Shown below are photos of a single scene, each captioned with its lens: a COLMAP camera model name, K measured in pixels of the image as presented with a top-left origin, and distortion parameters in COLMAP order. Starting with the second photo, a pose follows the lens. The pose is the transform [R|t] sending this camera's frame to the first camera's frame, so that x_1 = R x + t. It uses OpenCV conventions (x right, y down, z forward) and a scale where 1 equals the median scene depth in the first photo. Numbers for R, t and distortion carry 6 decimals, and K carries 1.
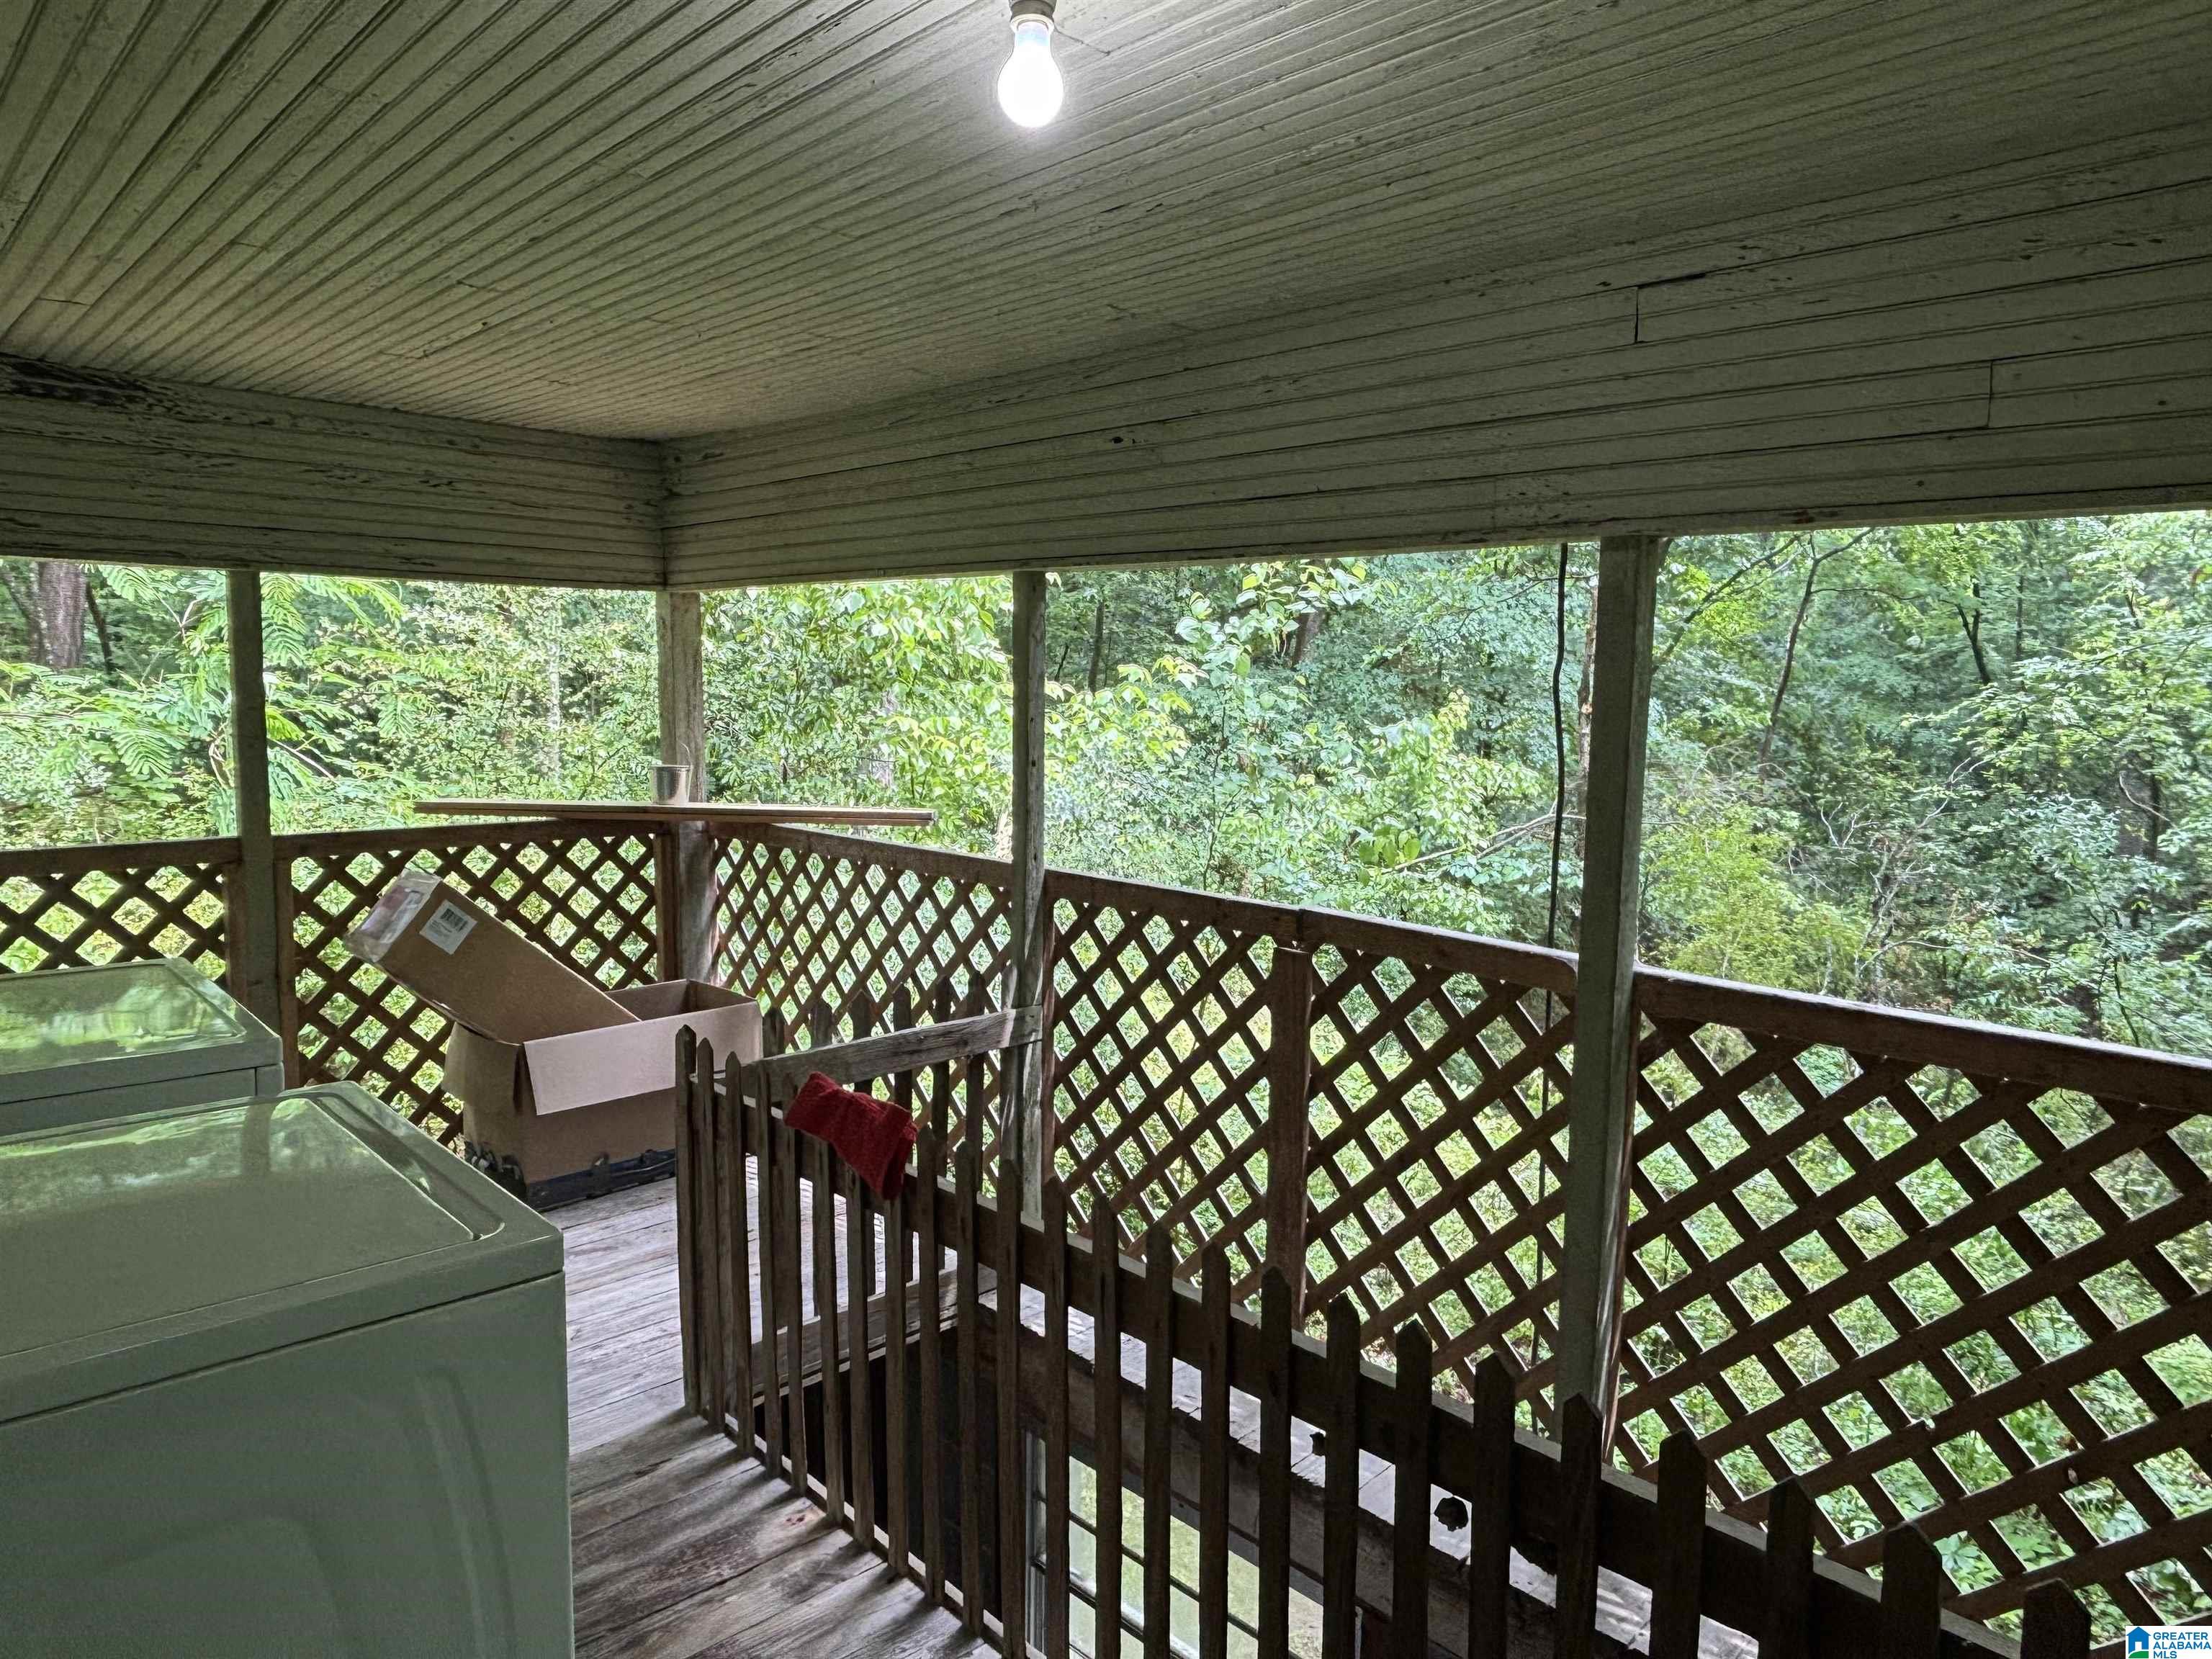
lens RADIAL K [[1419.4, 0, 1115.1], [0, 1419.4, 818.8], [0, 0, 1]] dist [0.021747, -0.016385]
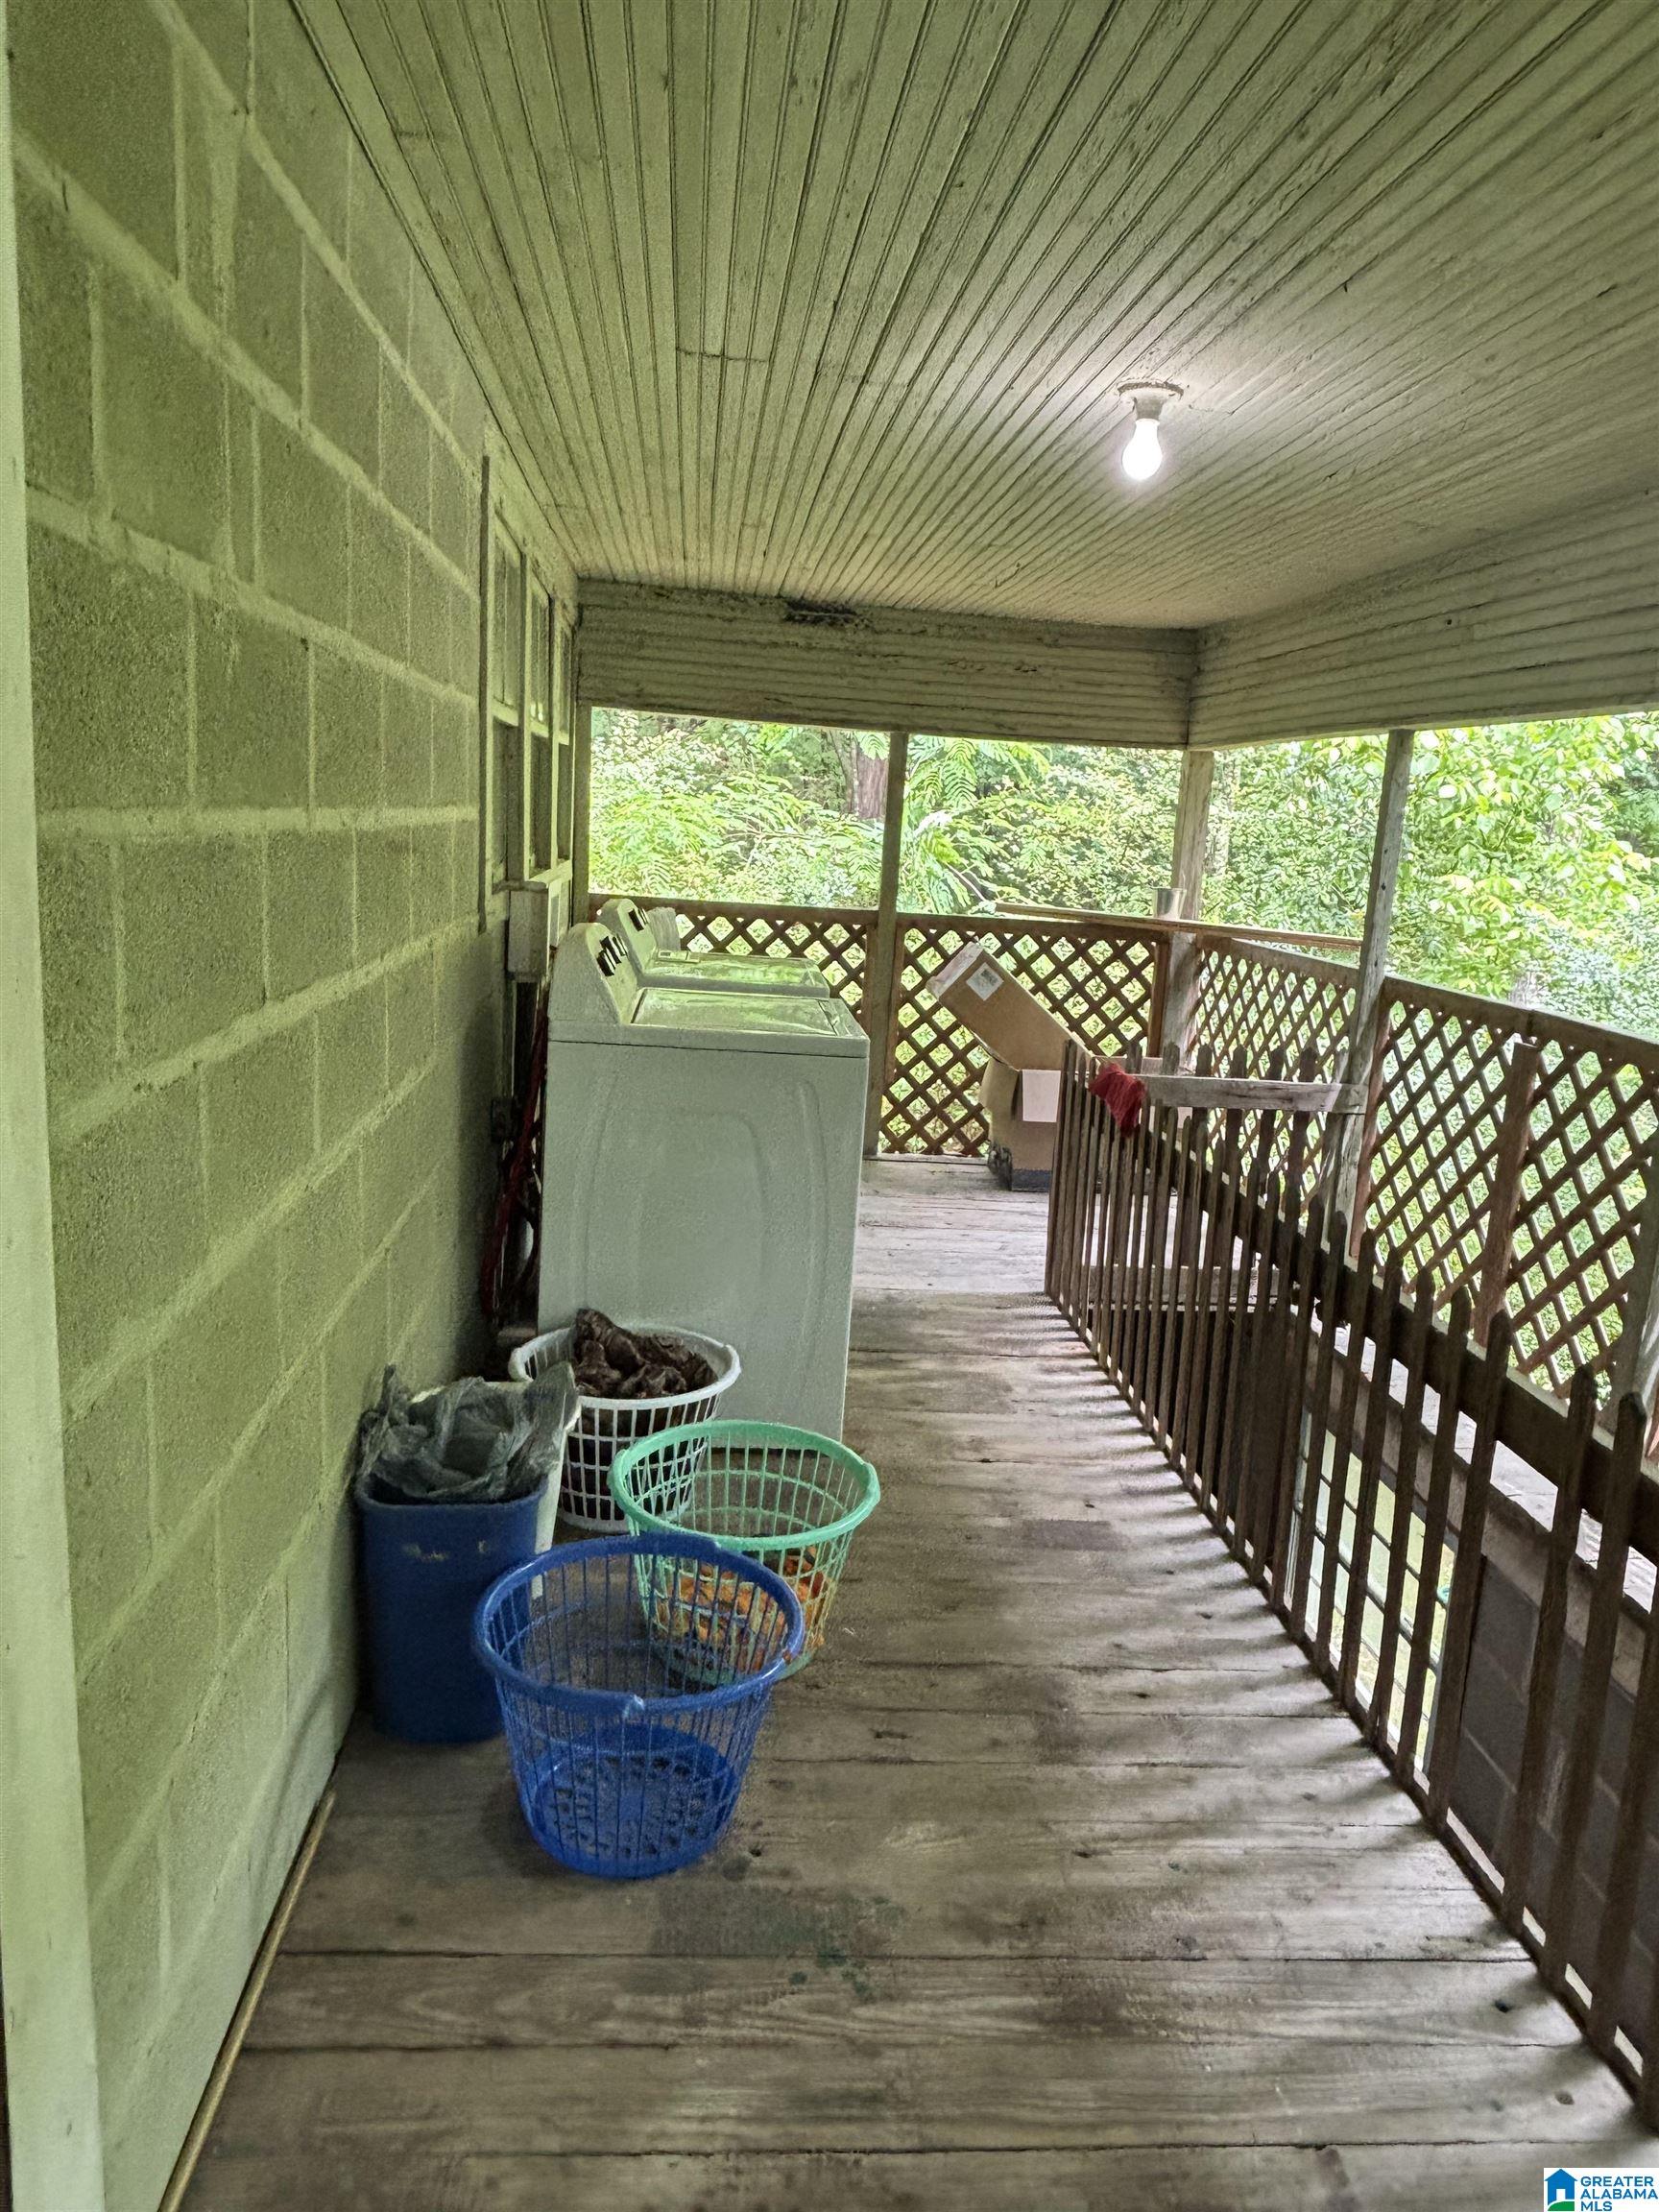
lens RADIAL K [[1499.6, 0, 830.8], [0, 1499.6, 1103.2], [0, 0, 1]] dist [0.002039, -0.003470]
pose [[0.783572, 0.150070, -0.602905, 0.354056], [-0.112762, 0.988625, 0.099528, 0.065750], [0.610983, -0.010003, 0.791581, -0.306655]]
